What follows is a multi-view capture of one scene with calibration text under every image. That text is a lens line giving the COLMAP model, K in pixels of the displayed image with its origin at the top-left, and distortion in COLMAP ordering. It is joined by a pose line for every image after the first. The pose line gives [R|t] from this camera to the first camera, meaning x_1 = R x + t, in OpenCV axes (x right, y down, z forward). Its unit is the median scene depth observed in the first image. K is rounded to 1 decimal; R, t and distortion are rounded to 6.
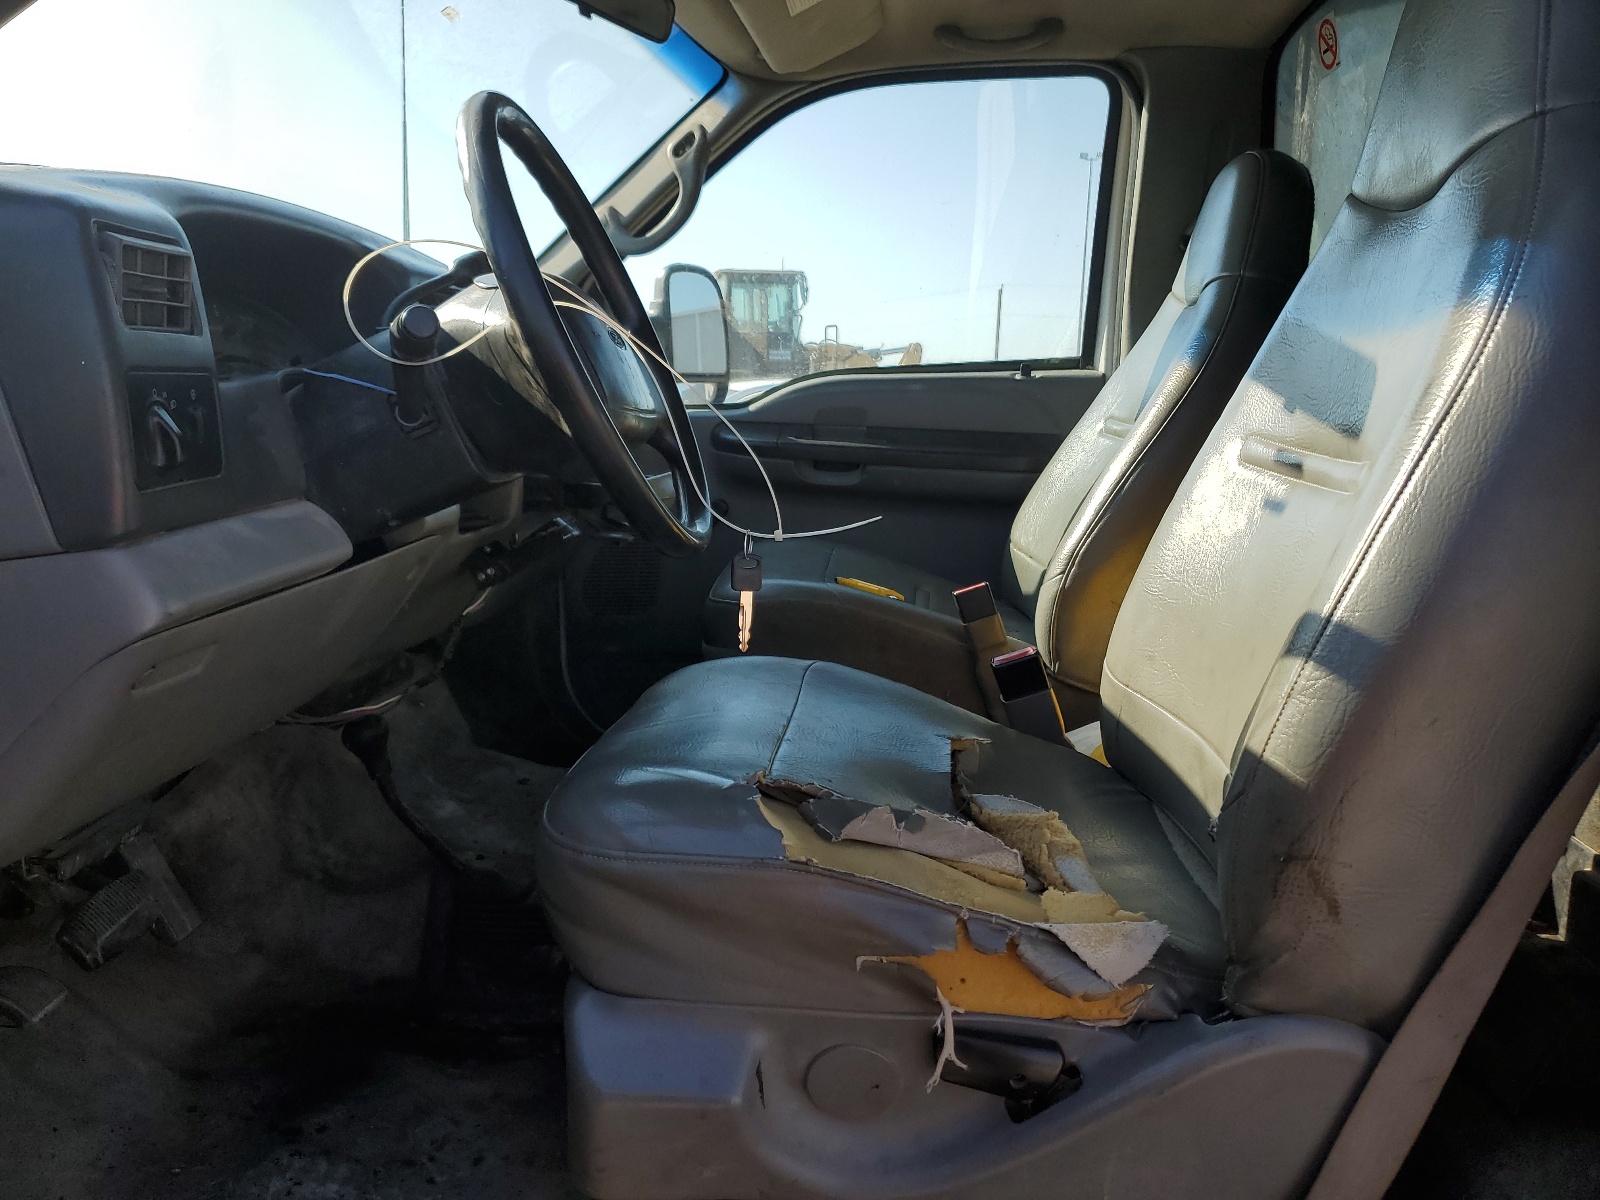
lens RADIAL K [[1276.6, 0, 807.1], [0, 1276.6, 597.3], [0, 0, 1]] dist [0.061829, -0.156707]
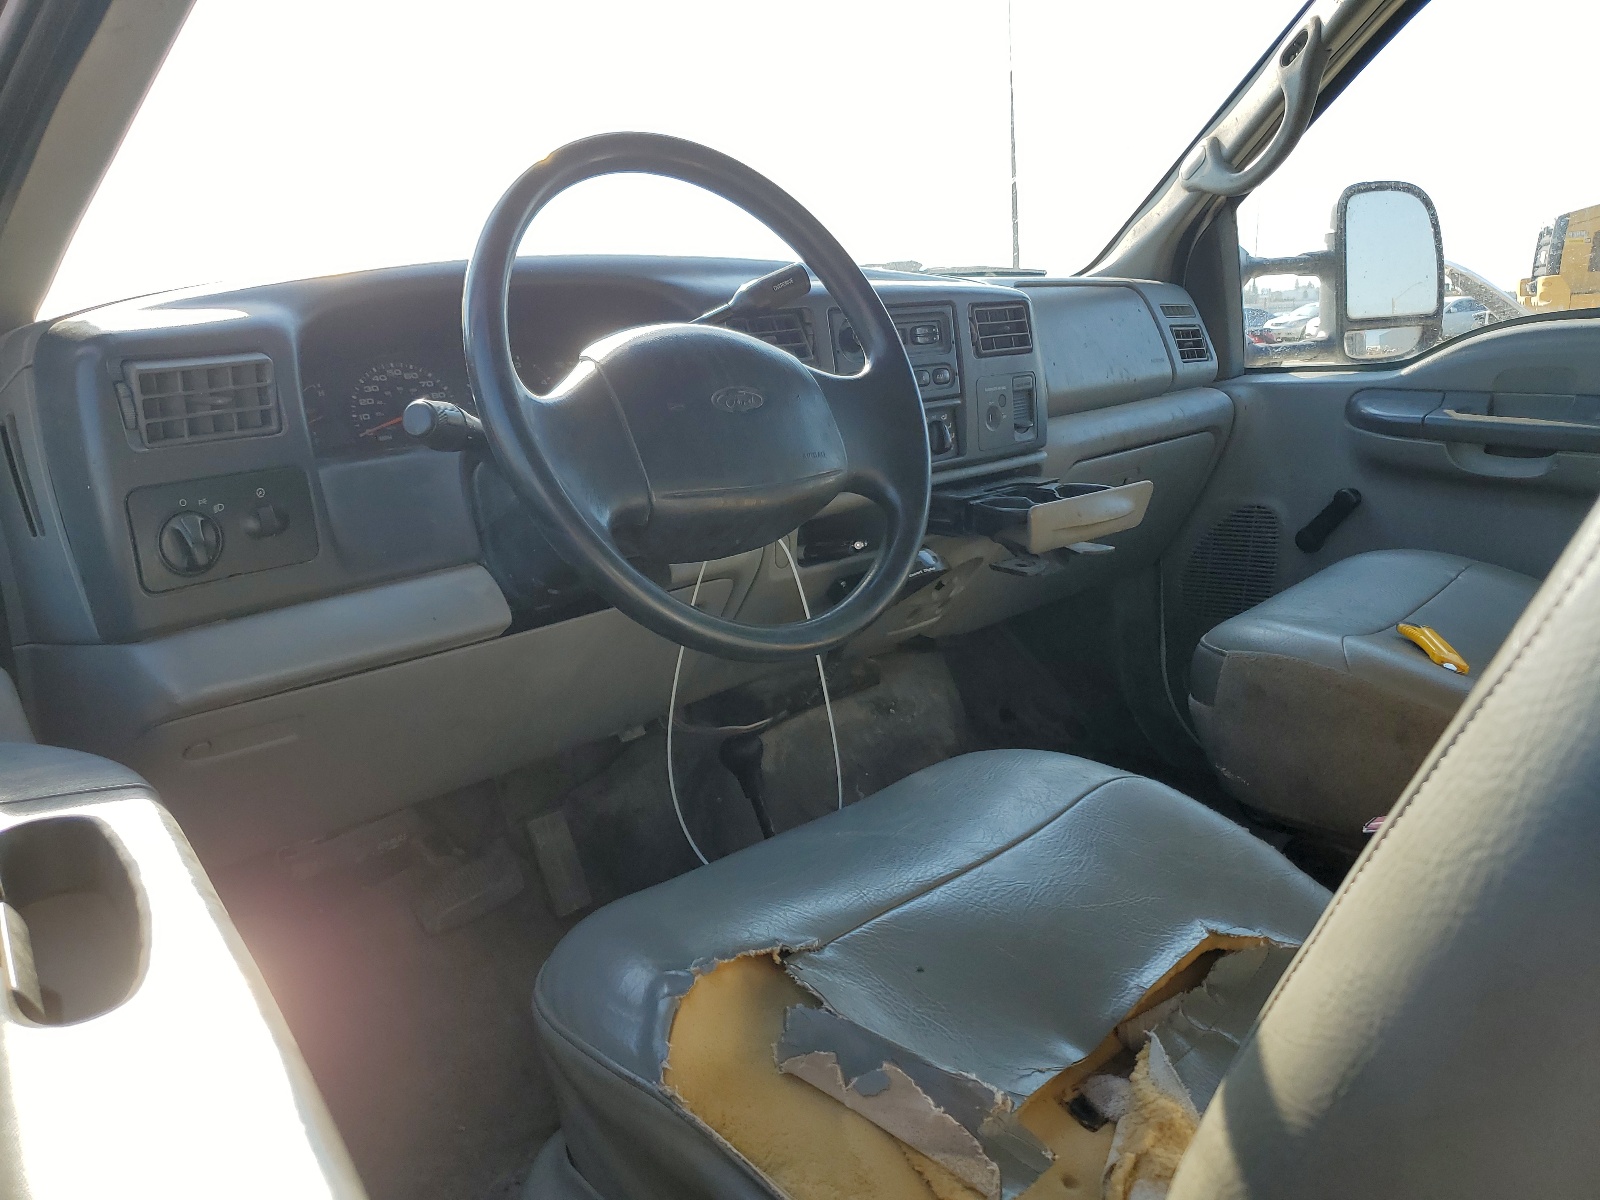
lens RADIAL K [[1276.6, 0, 807.1], [0, 1276.6, 597.3], [0, 0, 1]] dist [0.061829, -0.156707]
pose [[0.747282, 0.099587, -0.657002, 0.232418], [-0.047238, 0.994166, 0.096965, -0.077540], [0.662826, -0.041425, 0.747627, 0.192197]]
